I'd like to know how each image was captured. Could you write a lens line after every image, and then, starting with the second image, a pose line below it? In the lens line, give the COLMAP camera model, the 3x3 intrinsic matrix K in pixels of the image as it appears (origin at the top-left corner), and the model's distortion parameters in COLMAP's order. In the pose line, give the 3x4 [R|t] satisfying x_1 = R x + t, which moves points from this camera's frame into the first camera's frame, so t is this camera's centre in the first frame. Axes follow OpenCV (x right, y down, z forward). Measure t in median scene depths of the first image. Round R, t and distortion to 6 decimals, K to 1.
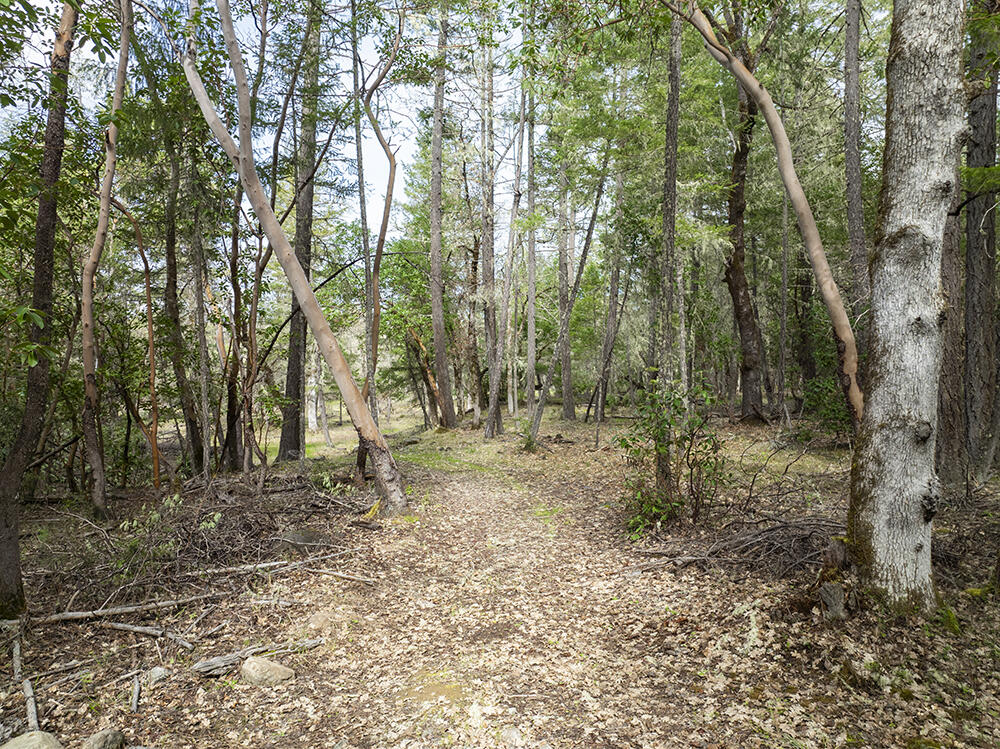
lens RADIAL K [[718.1, 0, 498.0], [0, 718.1, 376.7], [0, 0, 1]] dist [-0.056802, 0.049558]
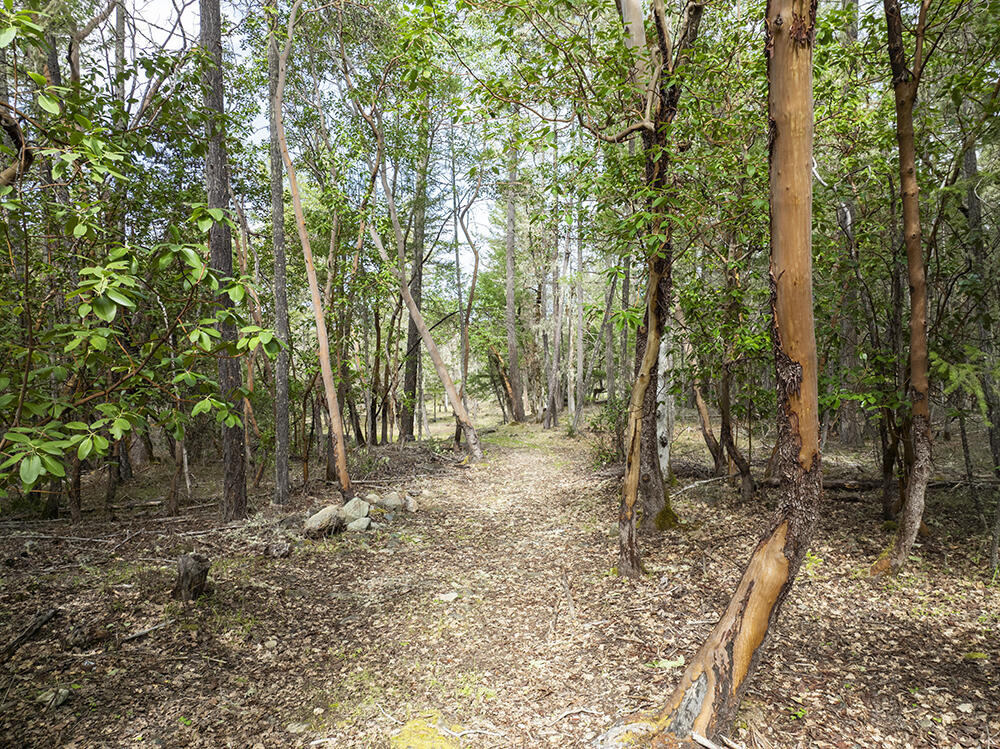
lens RADIAL K [[718.1, 0, 498.0], [0, 718.1, 376.7], [0, 0, 1]] dist [-0.056802, 0.049558]
pose [[0.992689, 0.003305, -0.120651, 0.051742], [-0.003503, 0.999993, -0.001424, -0.010745], [0.120646, 0.001836, 0.992694, -0.323827]]
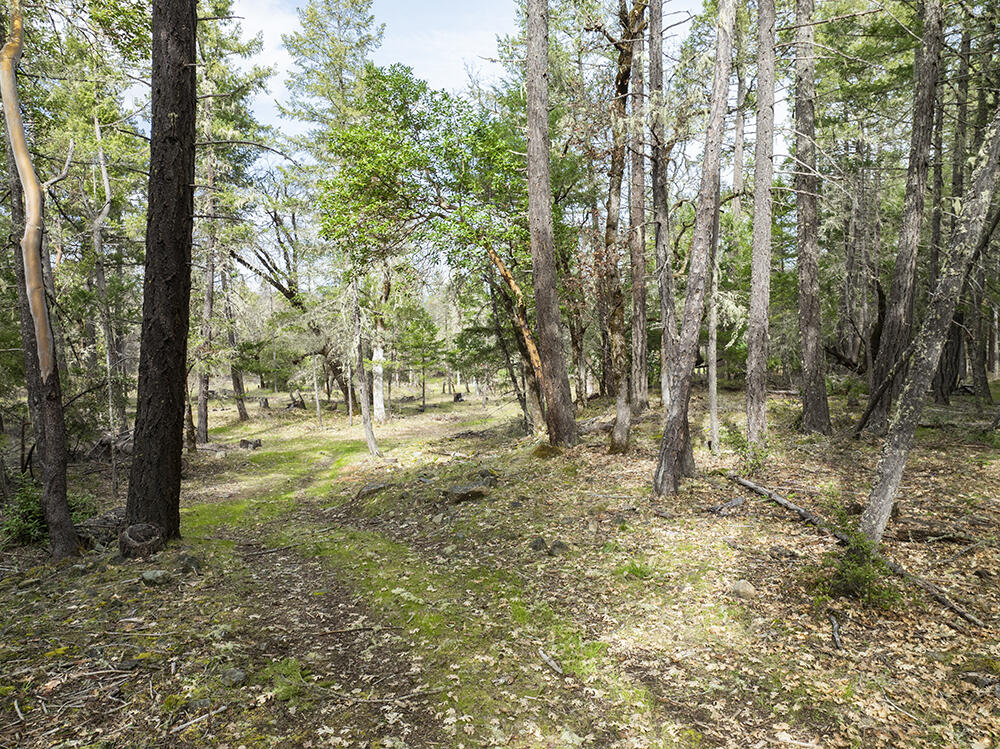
lens RADIAL K [[718.1, 0, 498.0], [0, 718.1, 376.7], [0, 0, 1]] dist [-0.056802, 0.049558]
pose [[0.987106, 0.009070, -0.159812, -0.033609], [-0.003649, 0.999409, 0.034178, 0.008073], [0.160028, -0.033155, 0.986556, 0.512843]]
